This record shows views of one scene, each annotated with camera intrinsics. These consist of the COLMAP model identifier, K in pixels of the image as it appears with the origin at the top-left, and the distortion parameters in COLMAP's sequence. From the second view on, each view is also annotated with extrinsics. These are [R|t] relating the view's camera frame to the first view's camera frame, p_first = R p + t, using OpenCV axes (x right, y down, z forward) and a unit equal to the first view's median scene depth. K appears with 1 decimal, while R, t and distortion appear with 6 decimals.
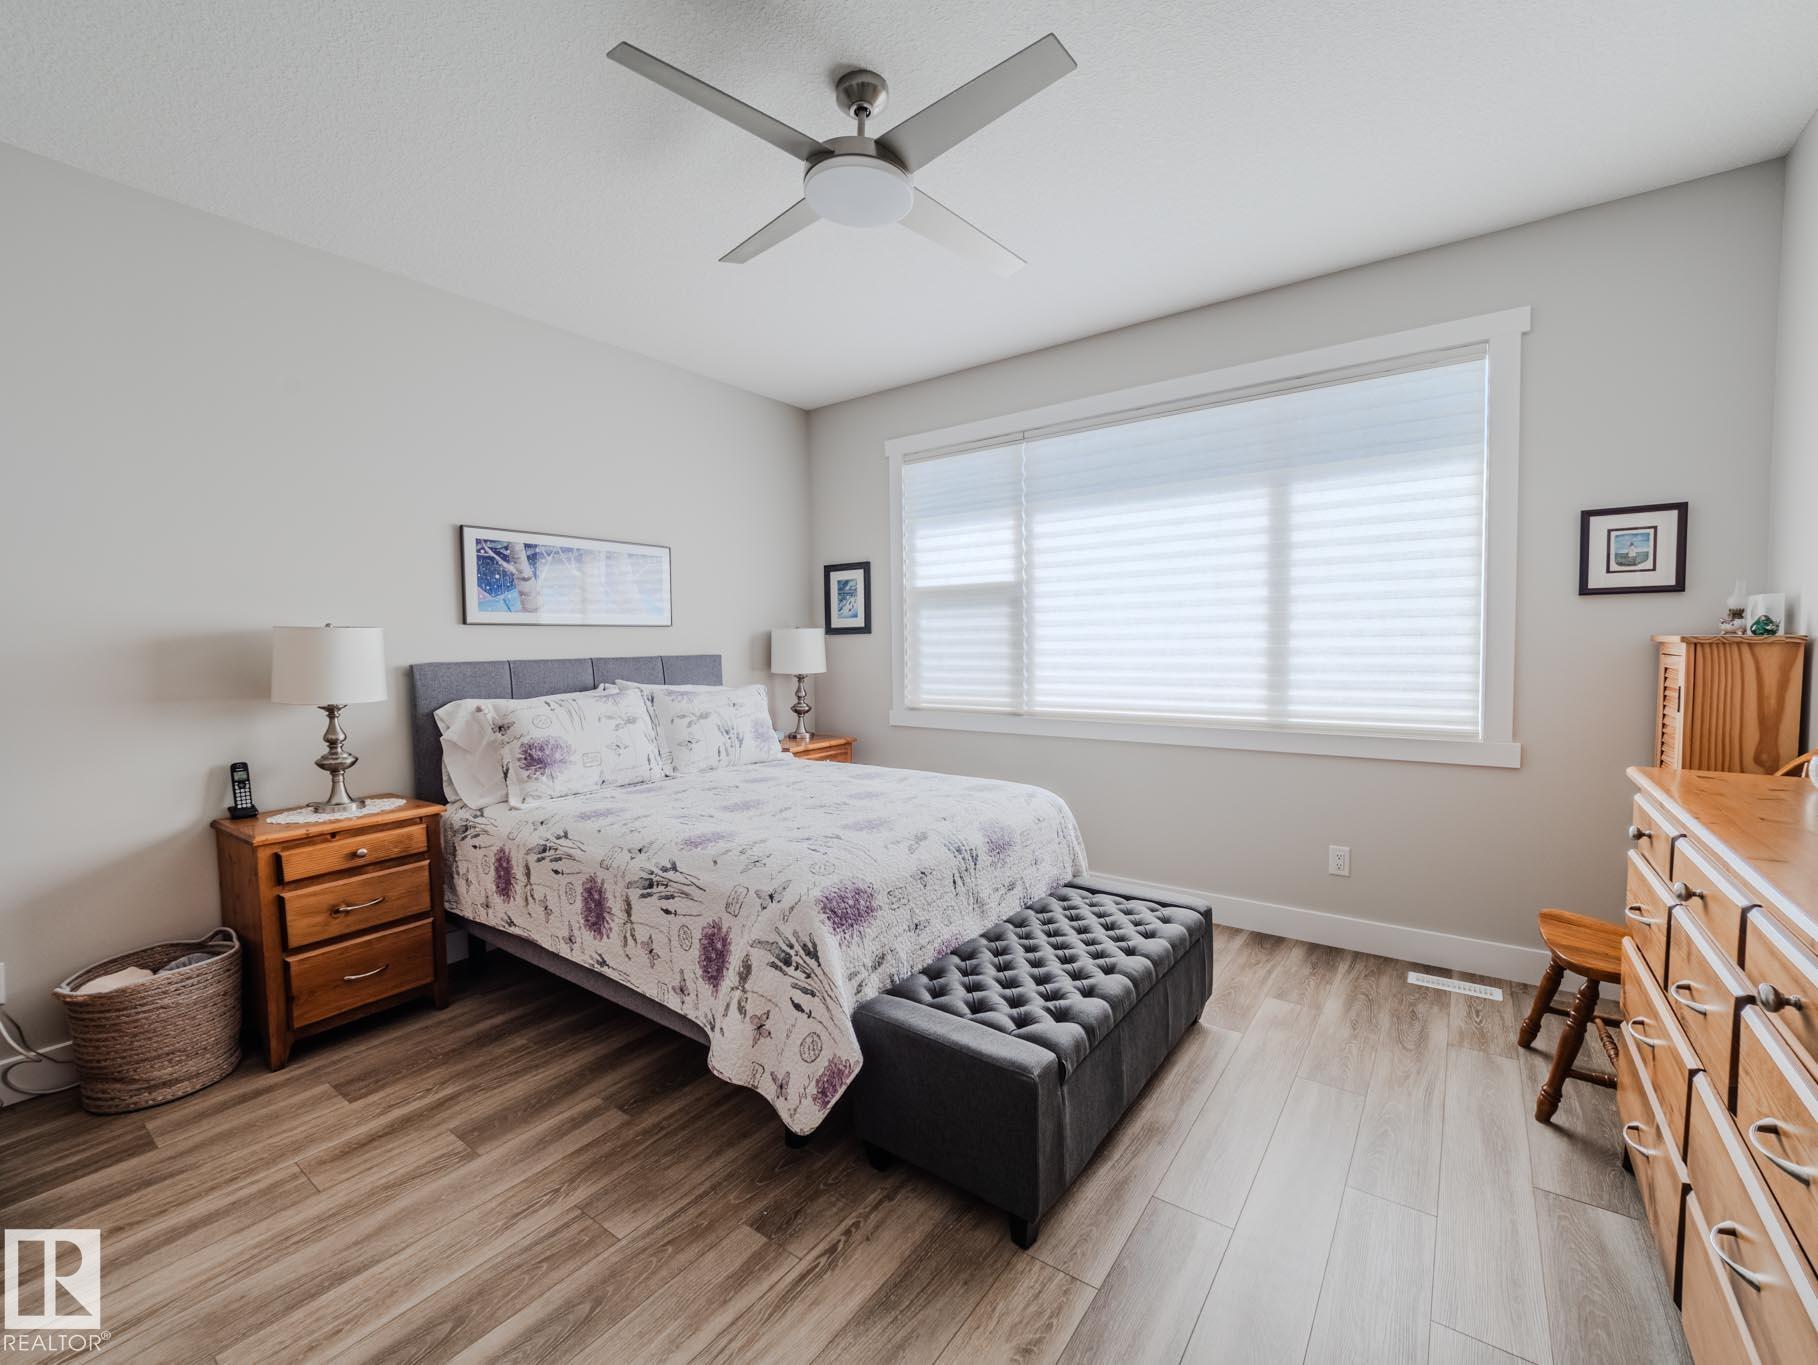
lens RADIAL K [[766.0, 0, 923.6], [0, 766.0, 681.0], [0, 0, 1]] dist [-0.007895, -0.000304]
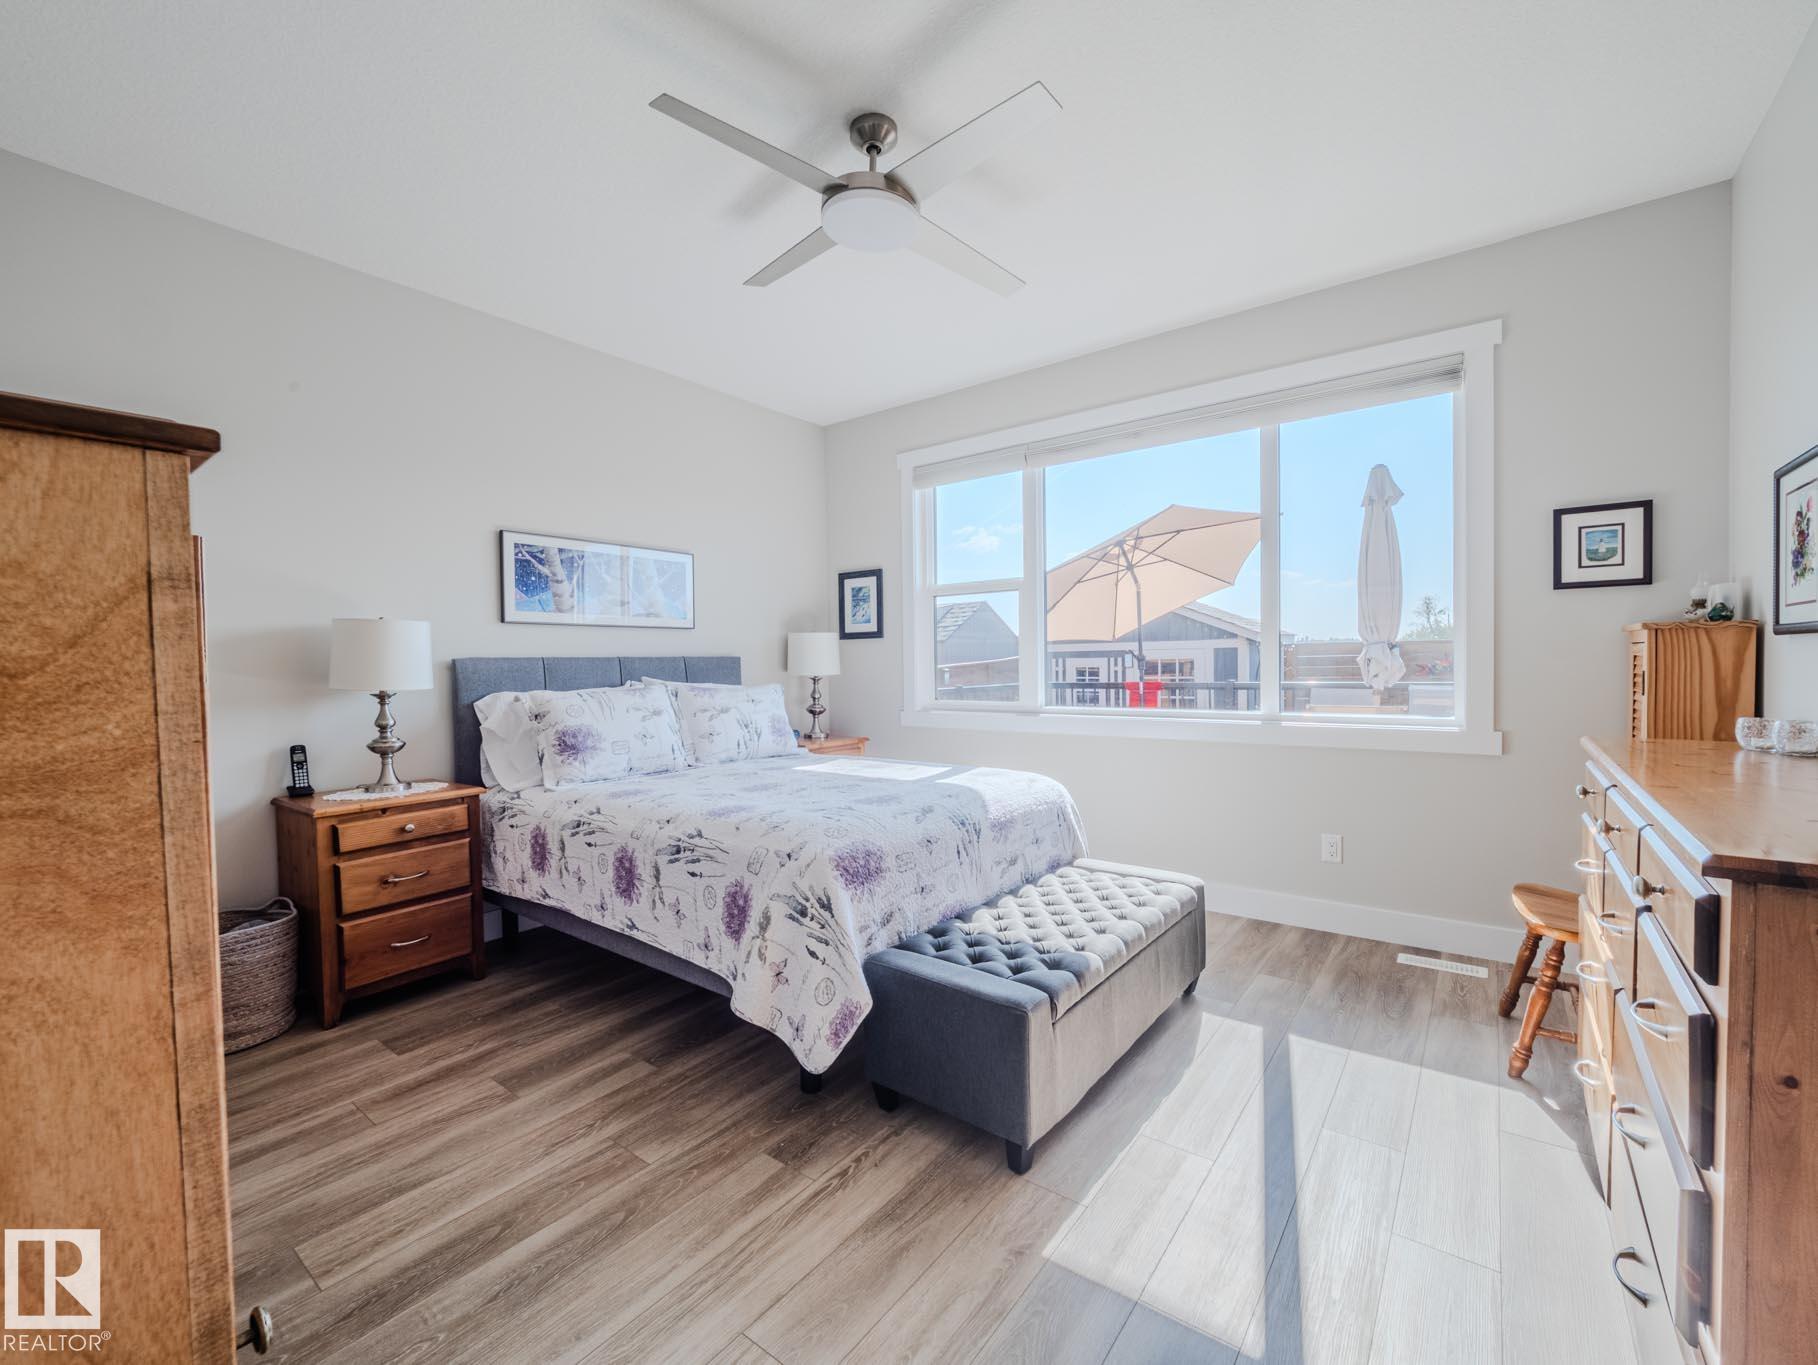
lens RADIAL K [[766.0, 0, 924.8], [0, 766.0, 680.9], [0, 0, 1]] dist [-0.007895, -0.000304]
pose [[0.999851, -0.000822, -0.017229, 0.011367], [0.000350, 0.999625, -0.027399, 0.050358], [0.017245, 0.027388, 0.999476, -0.077475]]
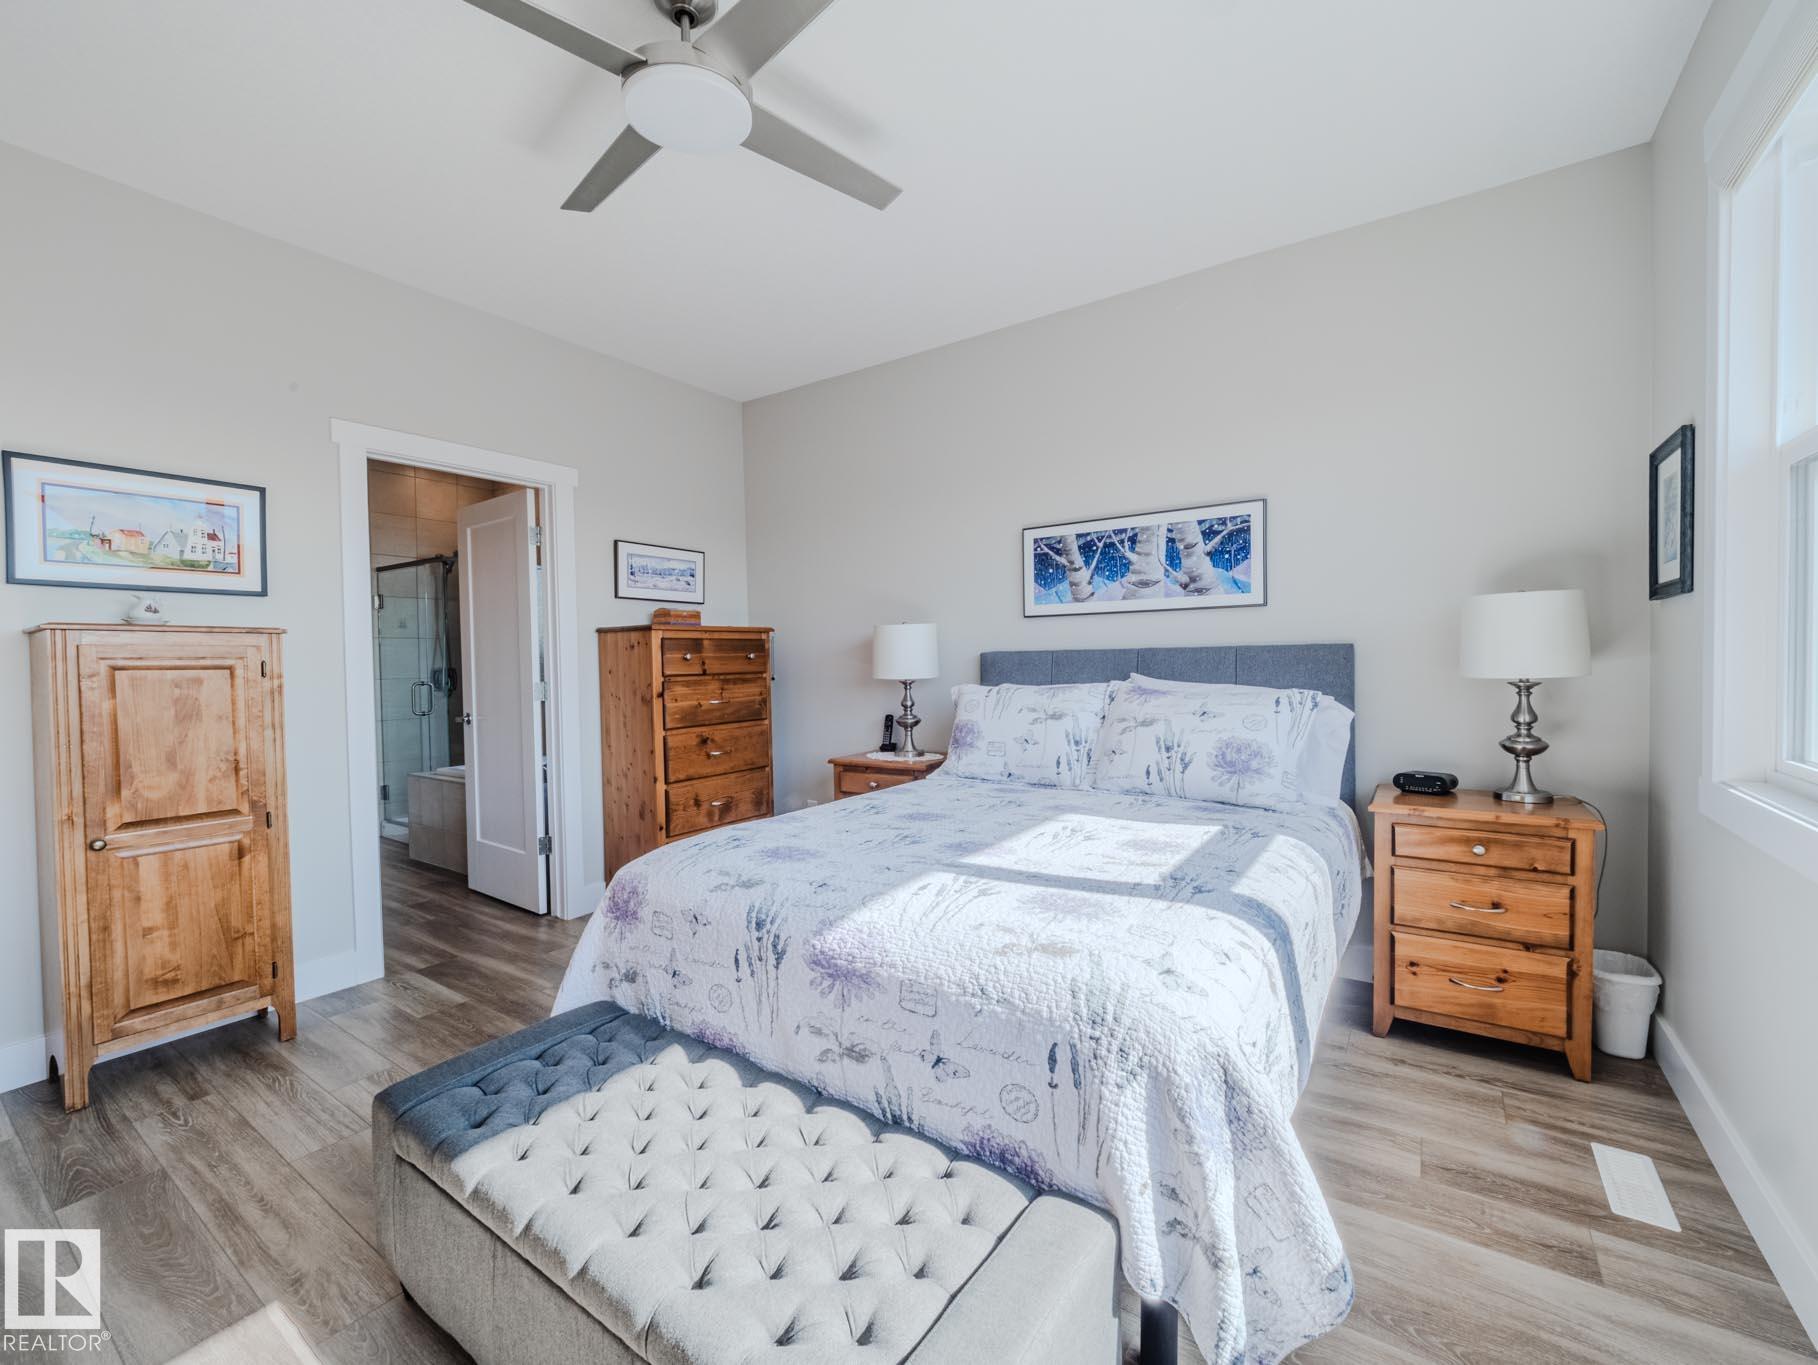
lens RADIAL K [[766.0, 0, 897.4], [0, 766.0, 682.7], [0, 0, 1]] dist [-0.007895, -0.000304]
pose [[0.010113, 0.042343, -0.999052, 0.705592], [-0.038233, 0.998389, 0.041928, -0.025356], [0.999218, 0.037772, 0.011715, 1.091602]]
